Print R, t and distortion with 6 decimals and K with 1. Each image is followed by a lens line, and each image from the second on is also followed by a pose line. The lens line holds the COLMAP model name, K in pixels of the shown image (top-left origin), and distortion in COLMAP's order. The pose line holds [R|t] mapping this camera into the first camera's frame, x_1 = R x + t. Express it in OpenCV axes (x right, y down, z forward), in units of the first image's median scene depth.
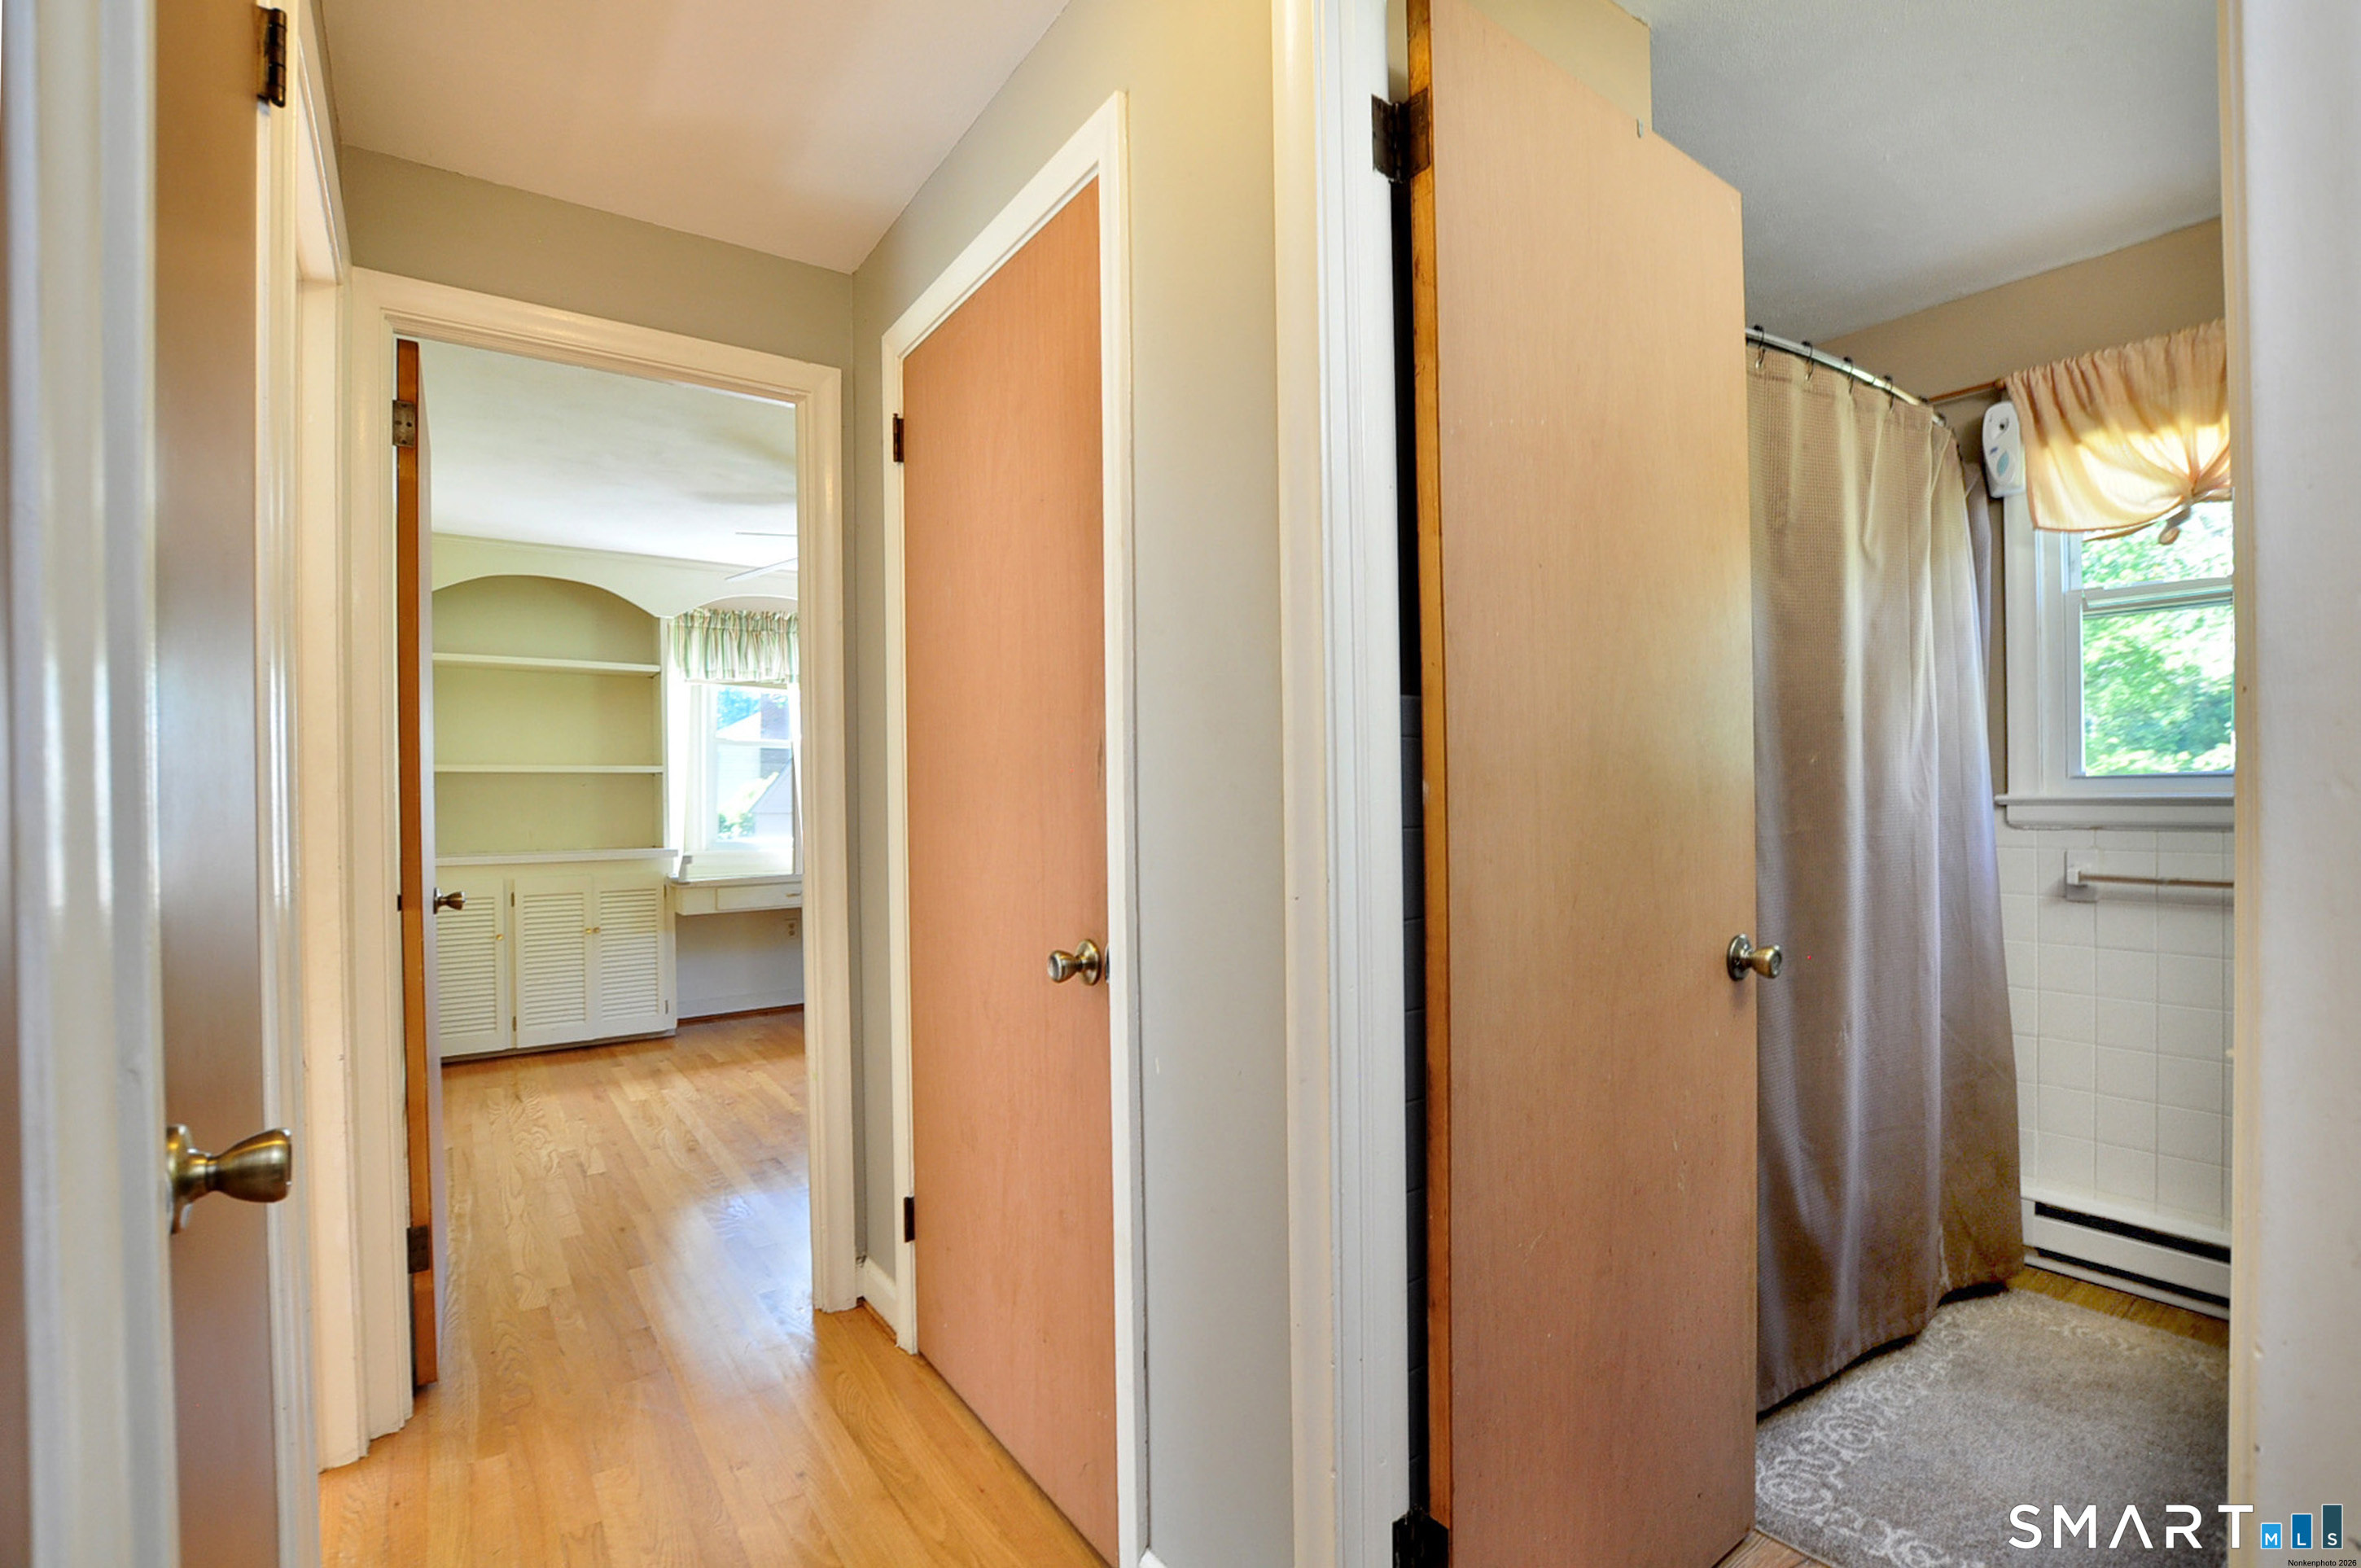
lens RADIAL K [[1059.6, 0, 1222.4], [0, 1059.6, 809.6], [0, 0, 1]] dist [-0.041114, -0.000137]
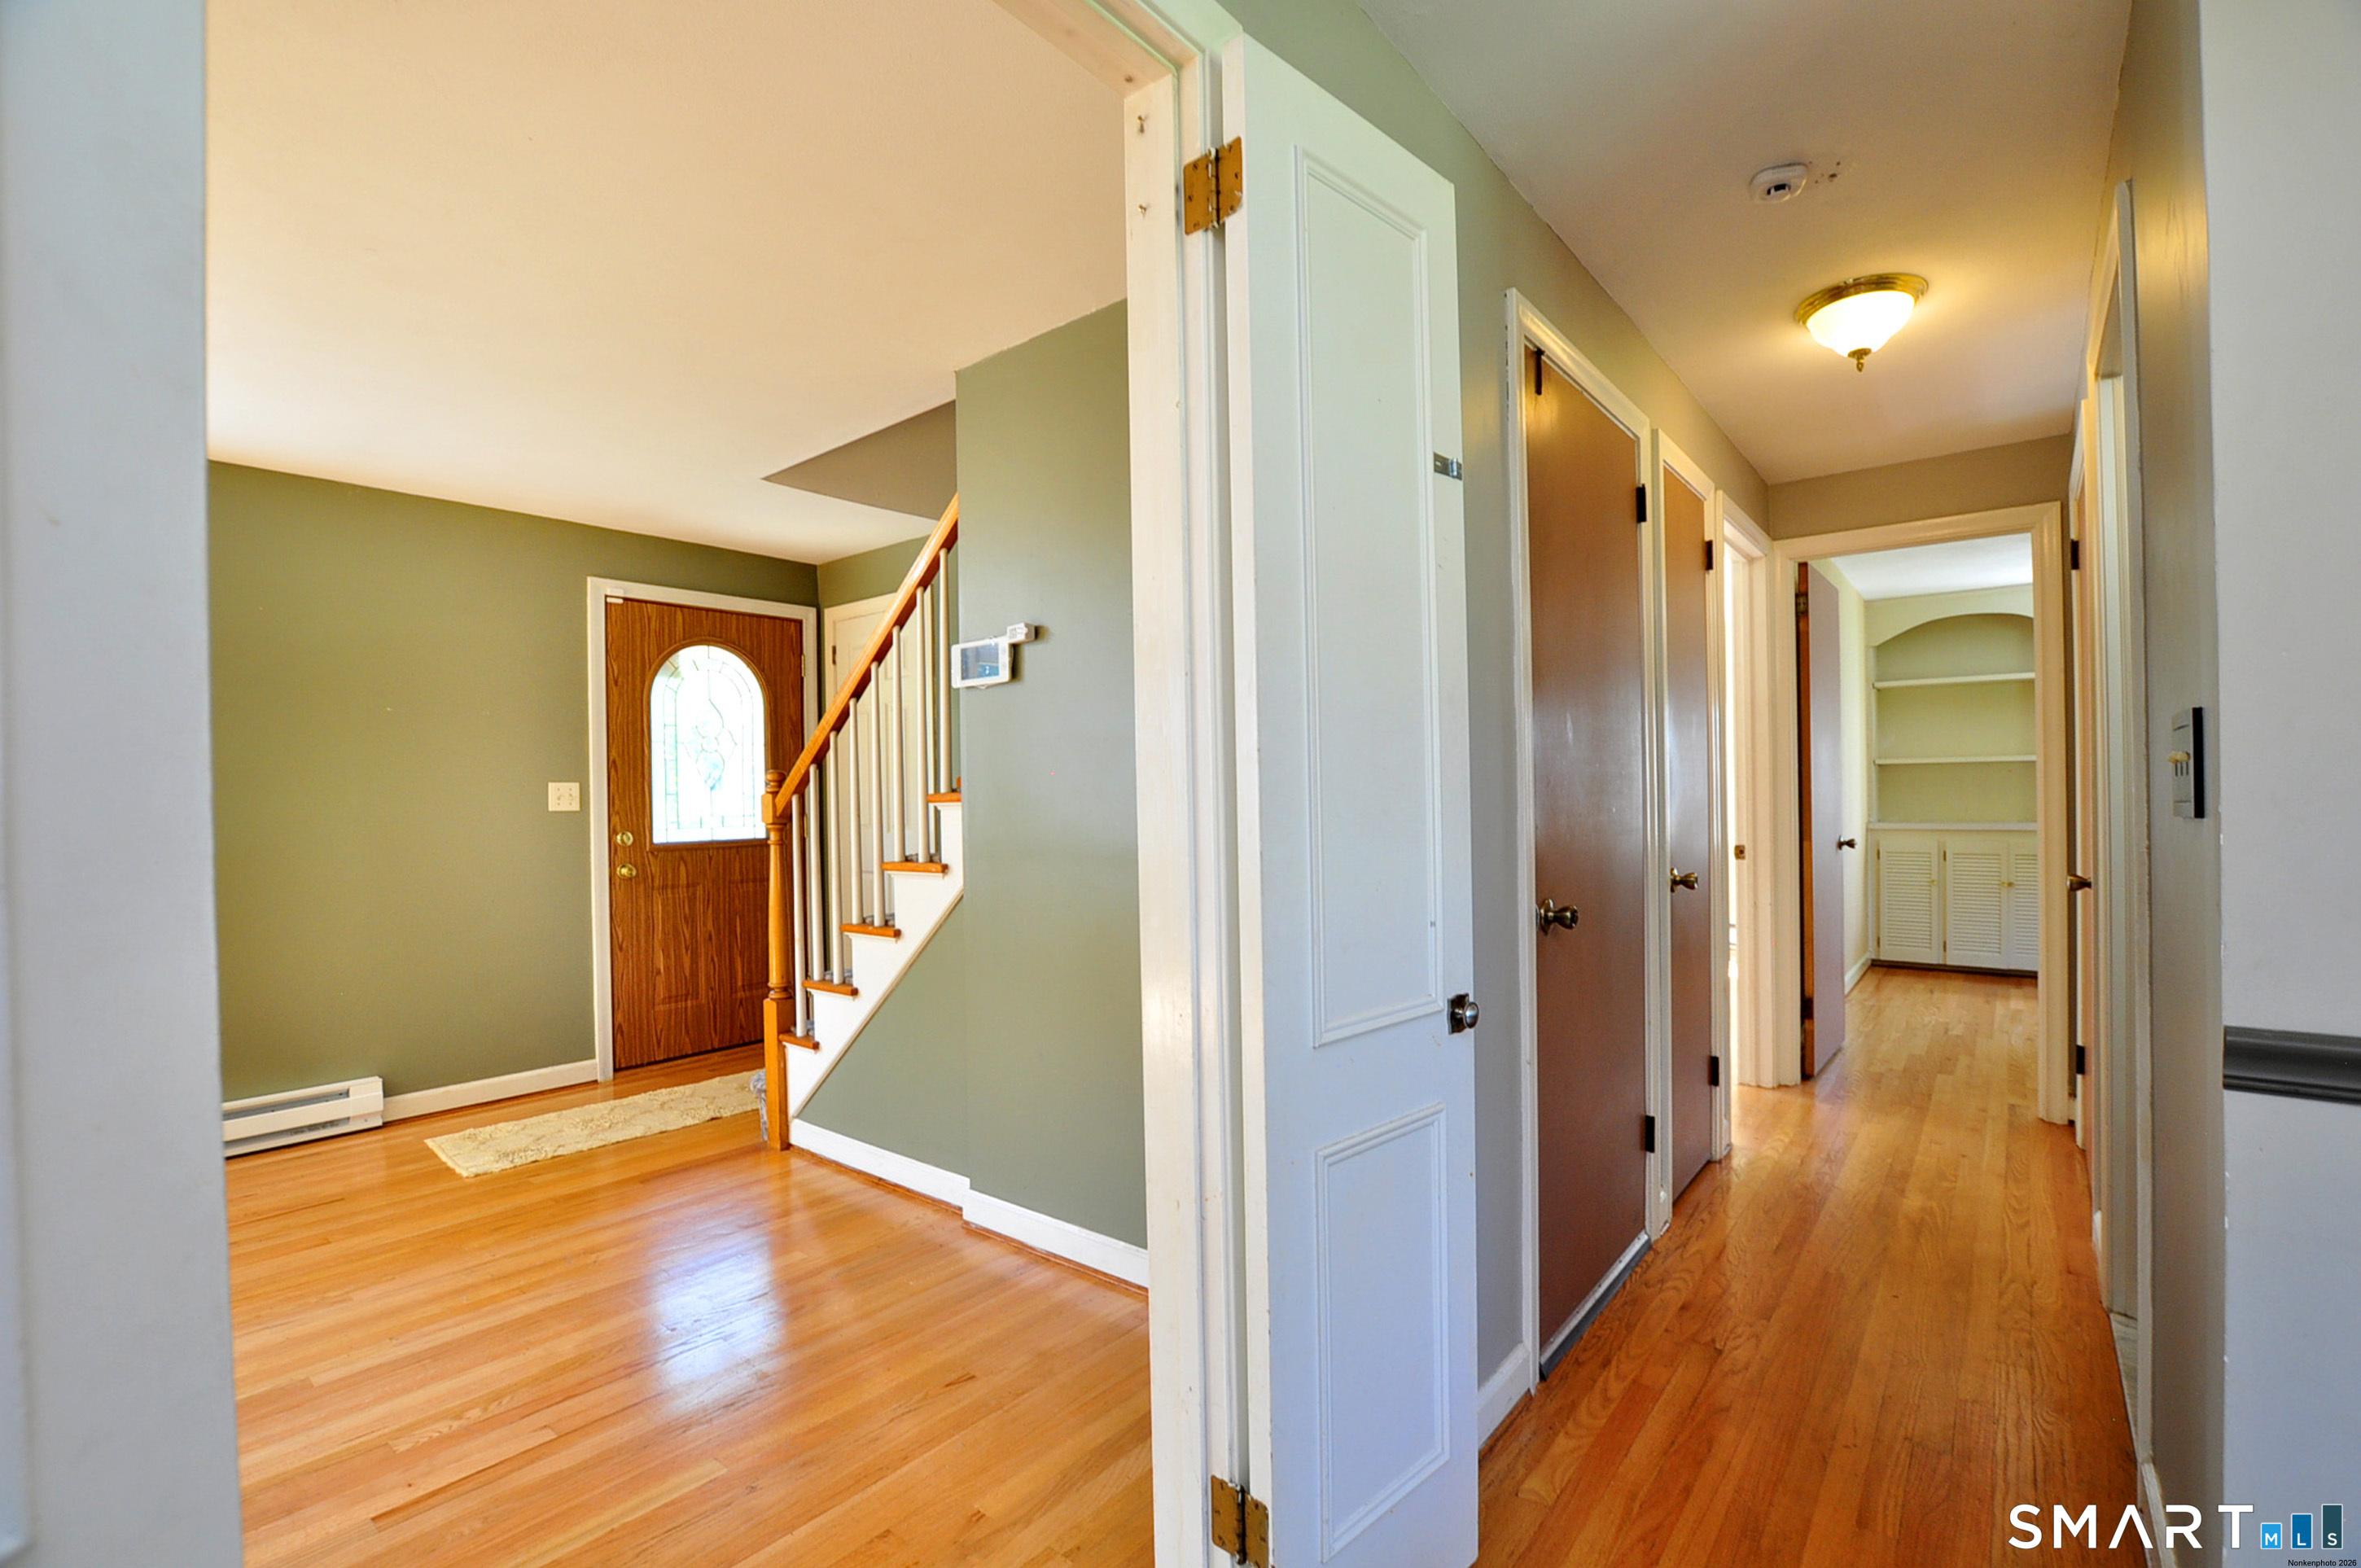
lens RADIAL K [[1040.0, 0, 1183.8], [0, 1040.0, 757.4], [0, 0, 1]] dist [-0.042619, -0.000151]
pose [[0.238735, -0.024418, -0.970778, 0.418633], [-0.002467, 0.999665, -0.025751, -0.006561], [0.971082, 0.008542, 0.238595, -0.322663]]
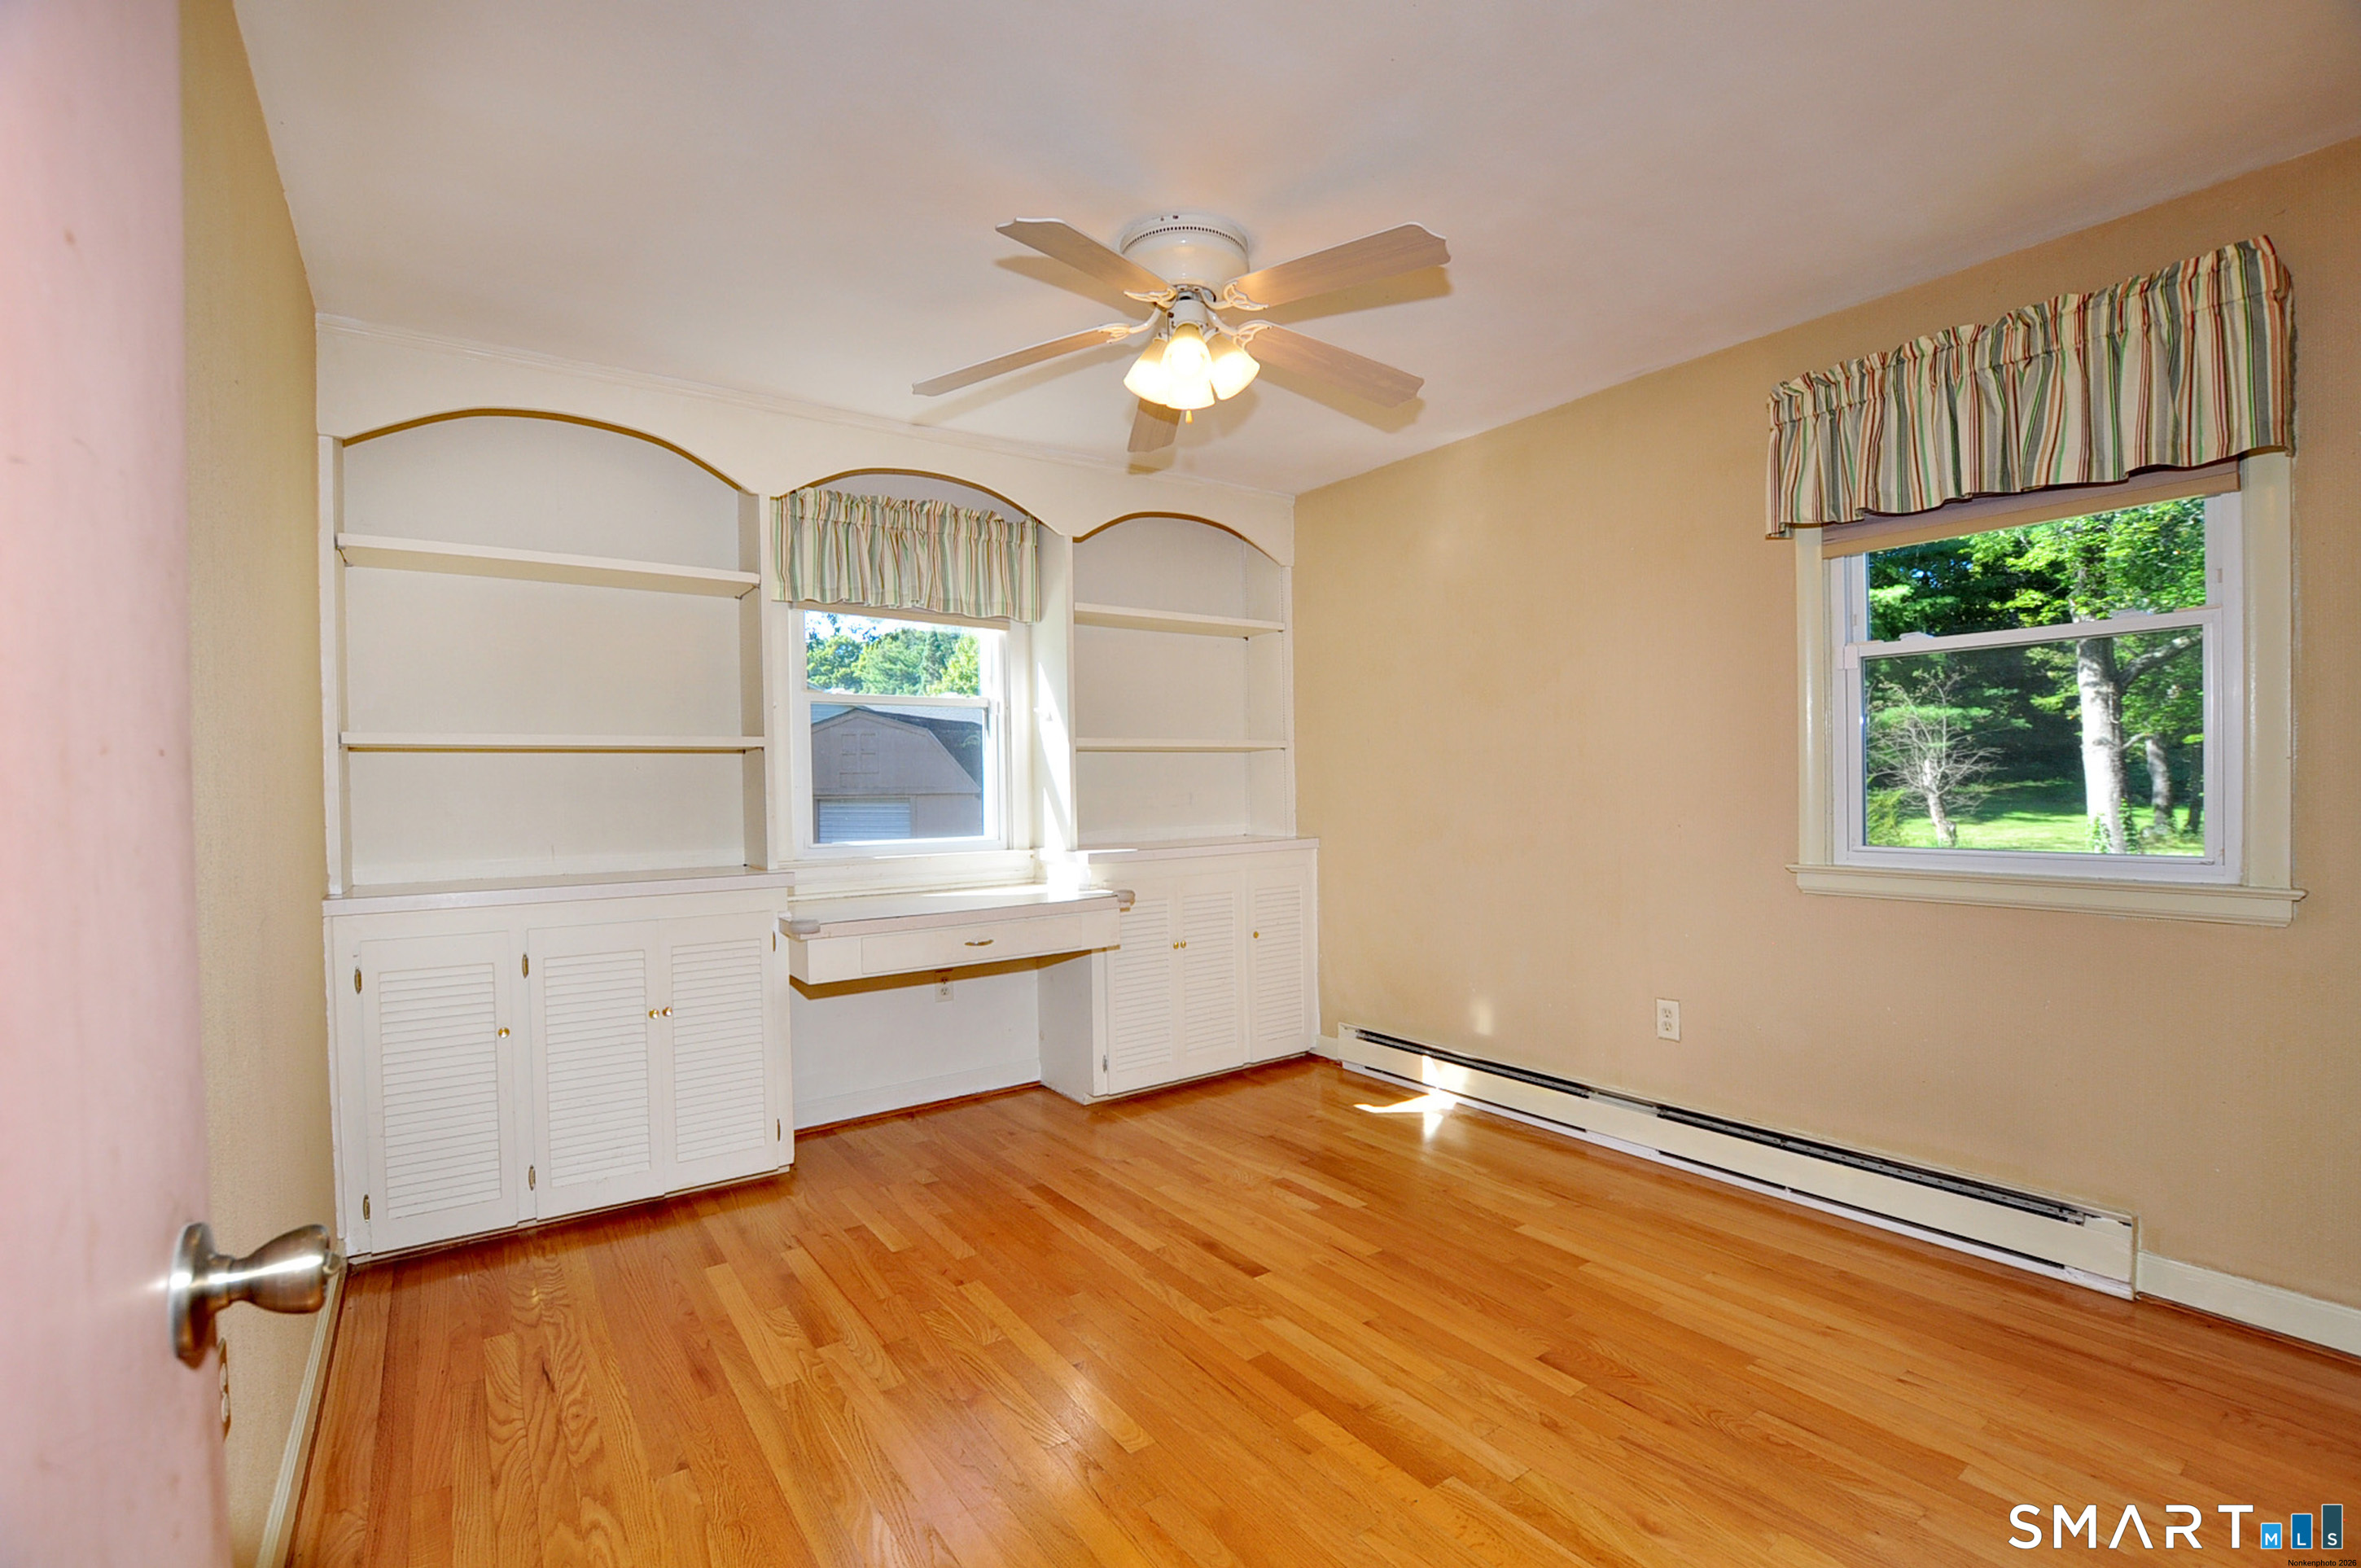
lens RADIAL K [[1059.6, 0, 1222.4], [0, 1059.6, 809.6], [0, 0, 1]] dist [-0.041114, -0.000137]
pose [[0.999982, 0.002751, -0.005353, -0.324949], [-0.002663, 0.999862, 0.016411, -0.009829], [0.005398, -0.016397, 0.999851, 0.472463]]
